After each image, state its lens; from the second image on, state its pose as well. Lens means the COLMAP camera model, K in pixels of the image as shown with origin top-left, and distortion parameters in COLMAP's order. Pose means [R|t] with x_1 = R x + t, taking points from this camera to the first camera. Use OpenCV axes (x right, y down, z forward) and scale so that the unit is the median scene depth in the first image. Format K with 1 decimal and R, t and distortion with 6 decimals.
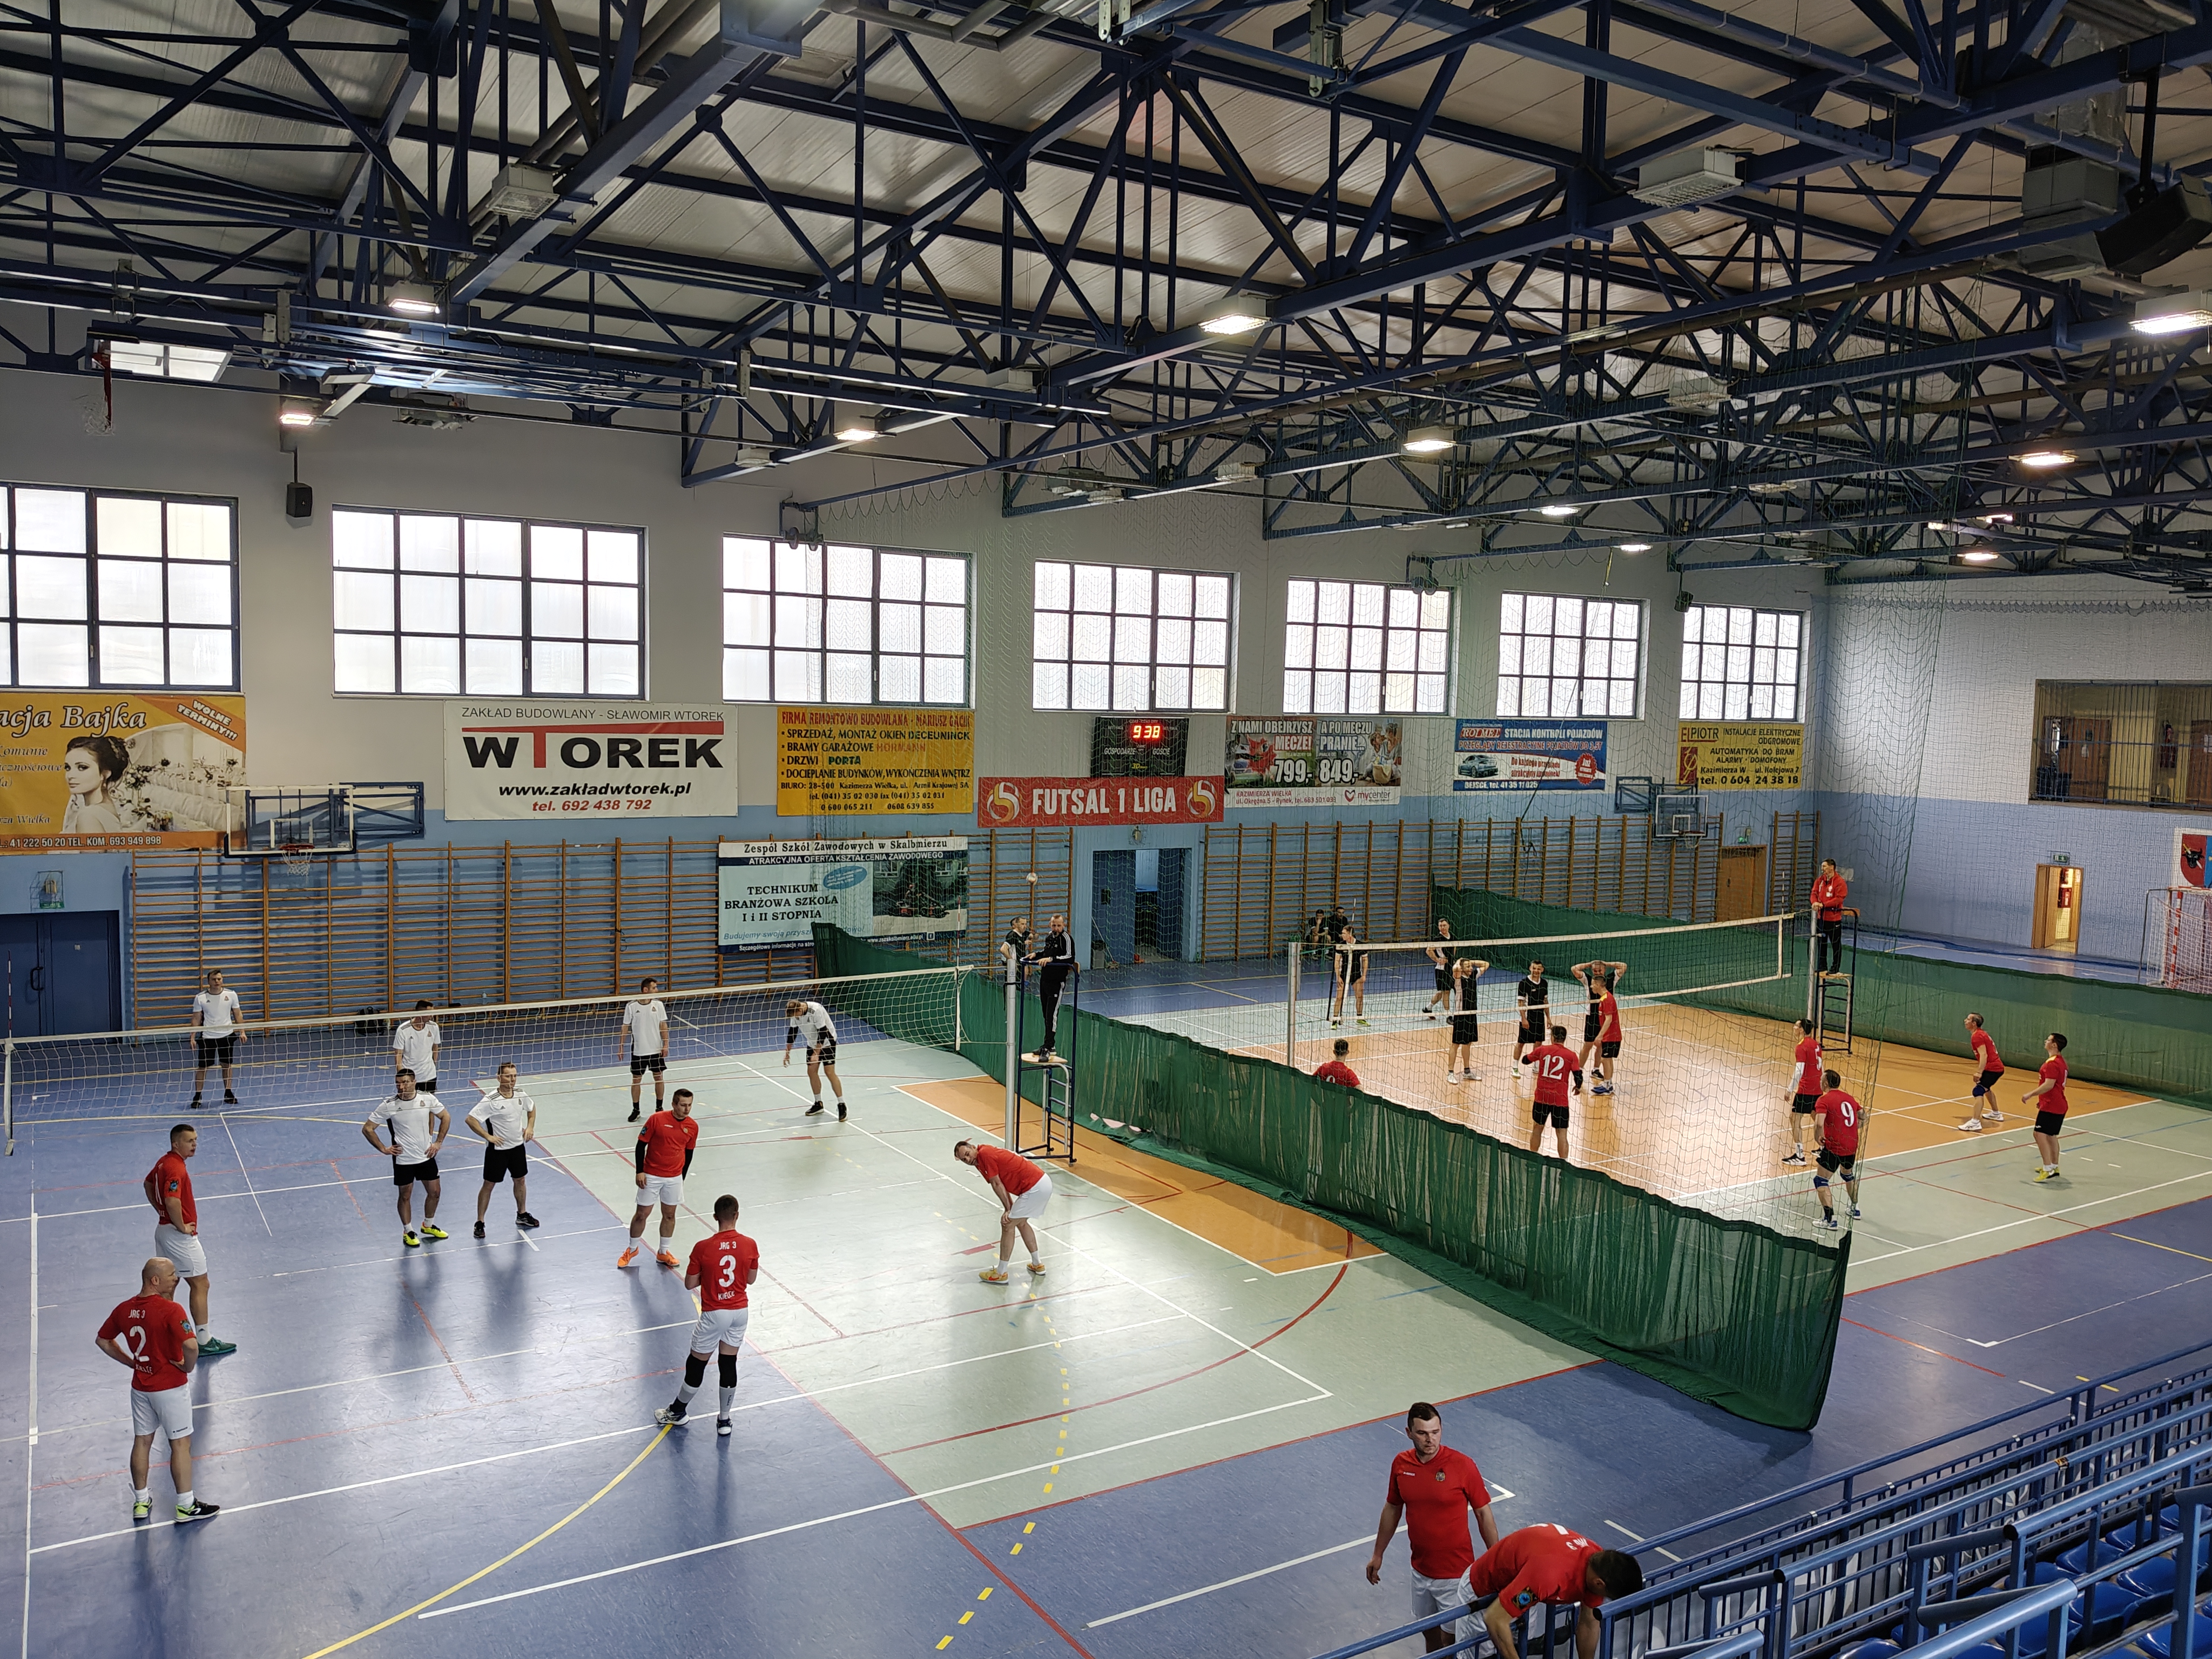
lens RADIAL K [[1708.8, 0, 1136.0], [0, 1708.8, 843.8], [0, 0, 1]] dist [0.086838, -0.164042]
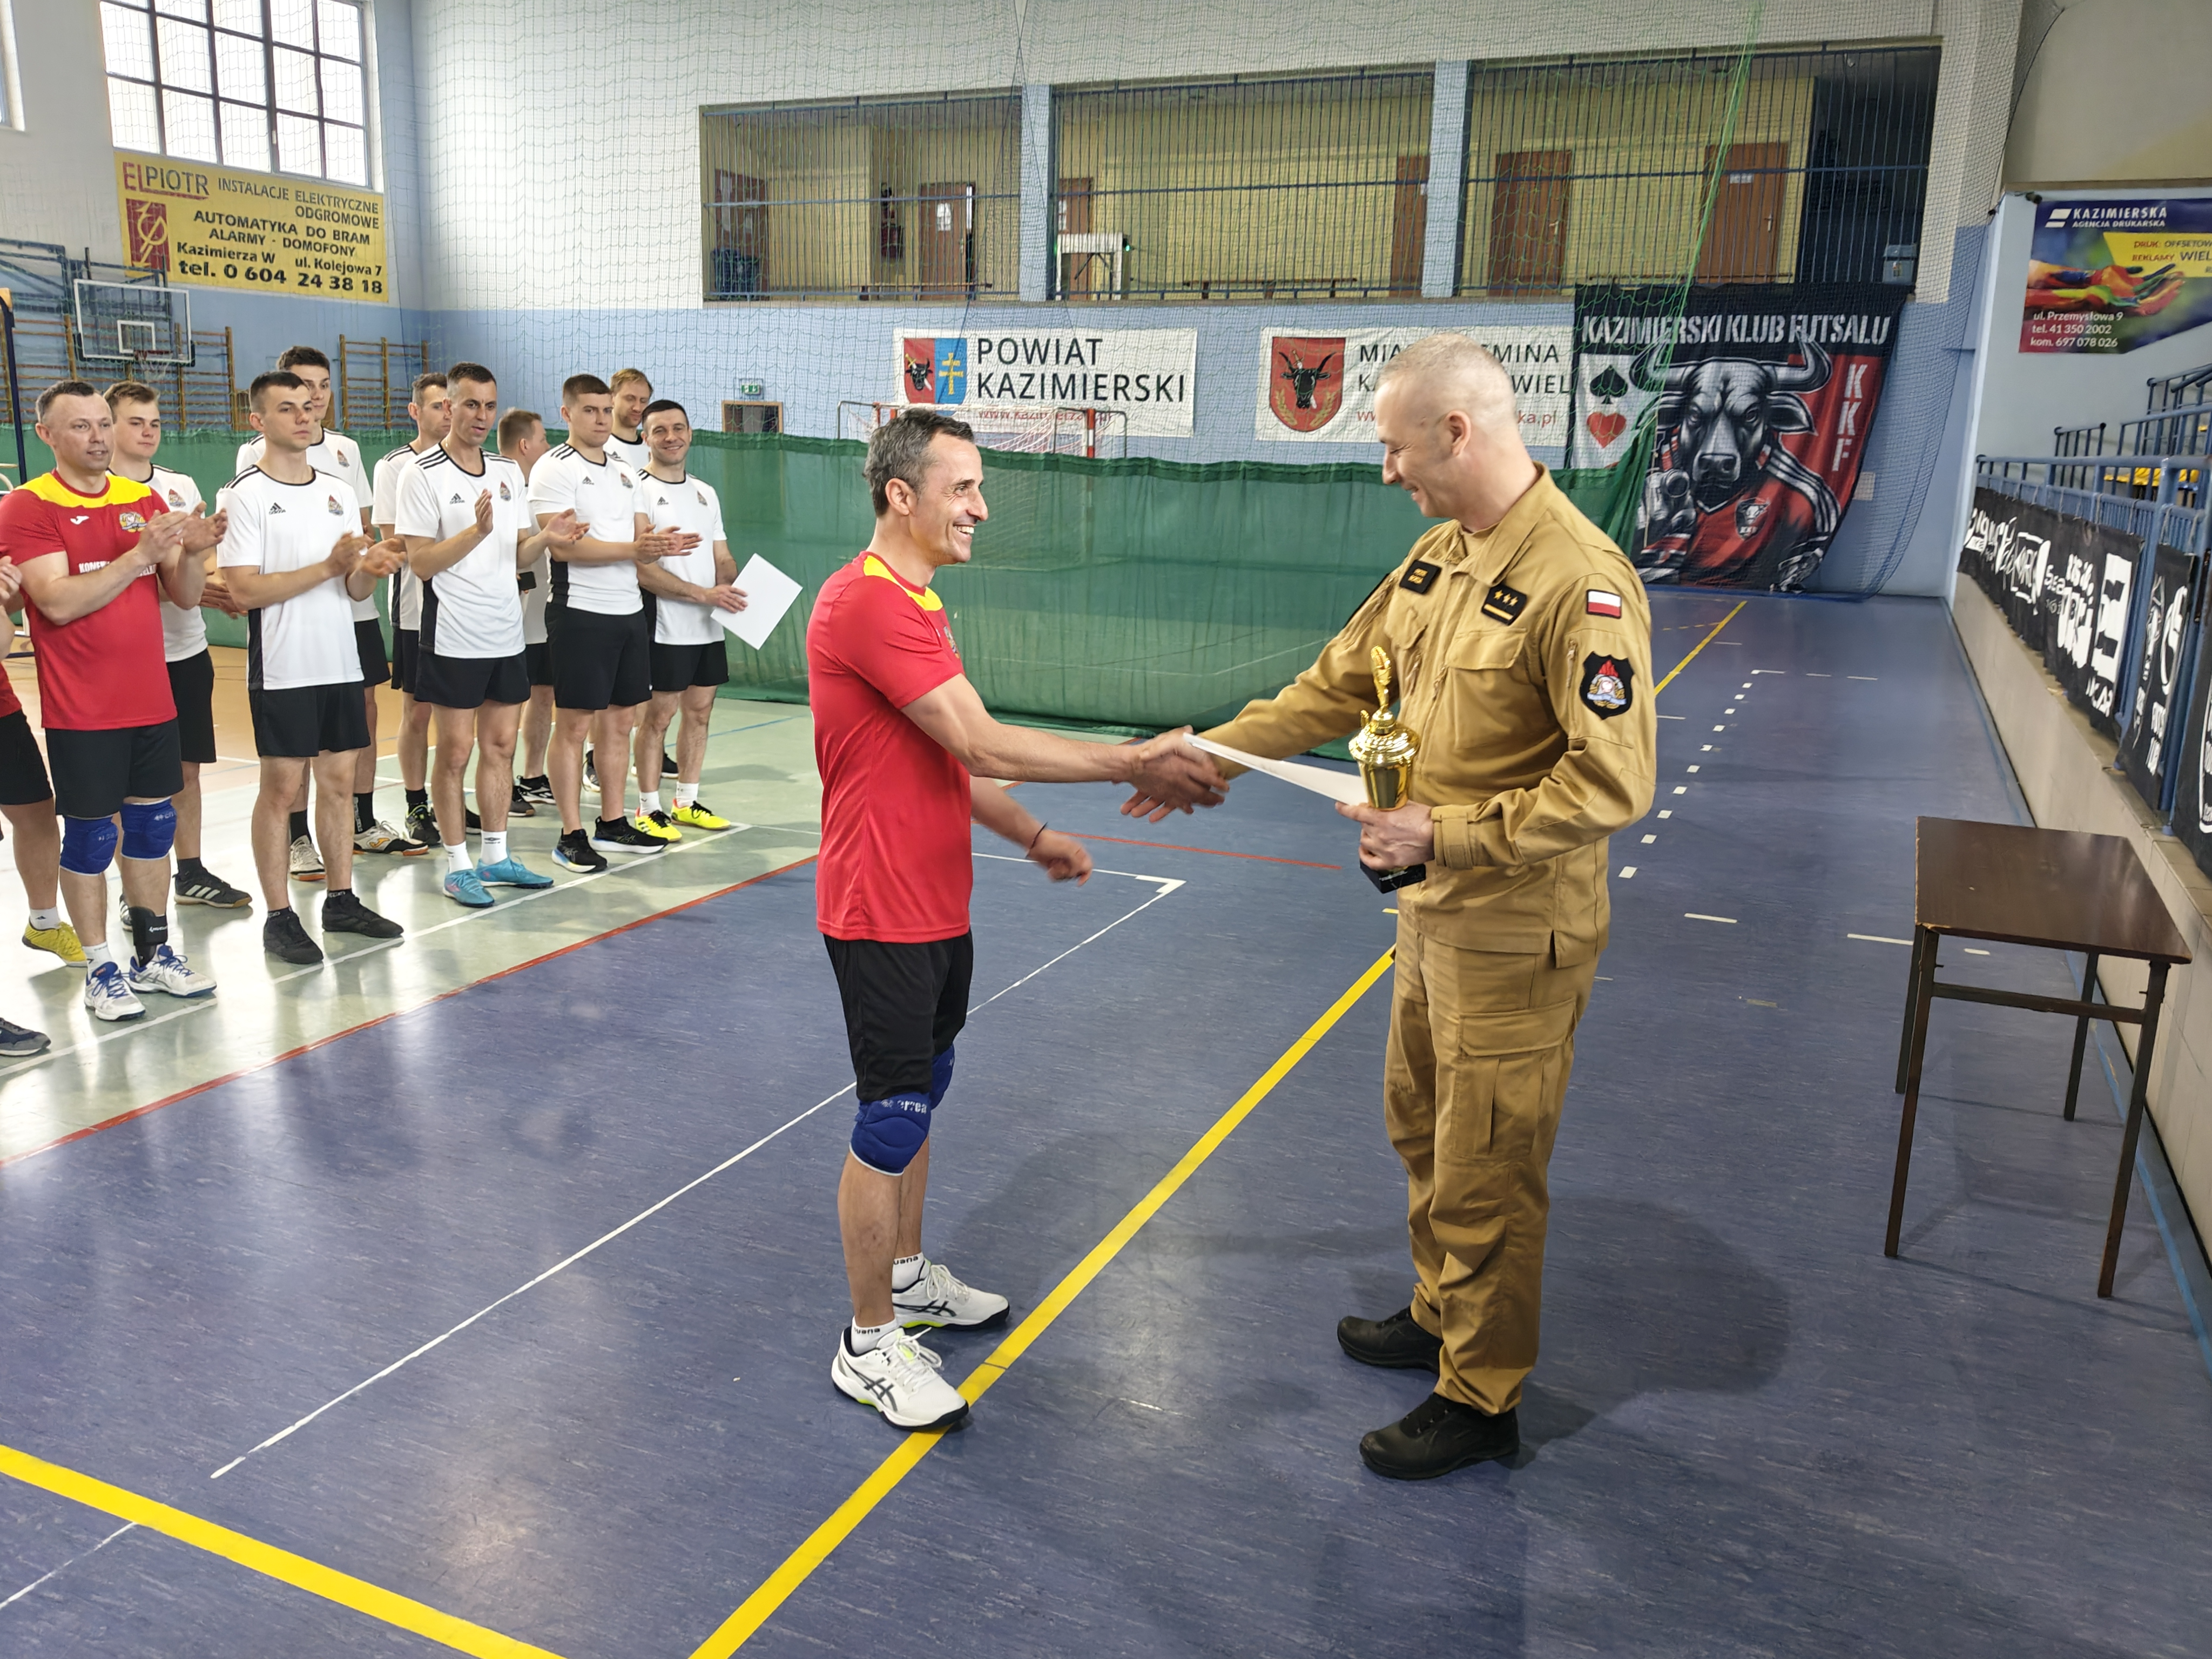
lens RADIAL K [[1738.5, 0, 1115.3], [0, 1738.5, 837.0], [0, 0, 1]] dist [0.028679, -0.070954]
pose [[0.832431, -0.123859, 0.540109, 0.355990], [0.038883, 0.985353, 0.166036, 0.094804], [-0.552763, -0.117212, 0.825054, 0.466911]]
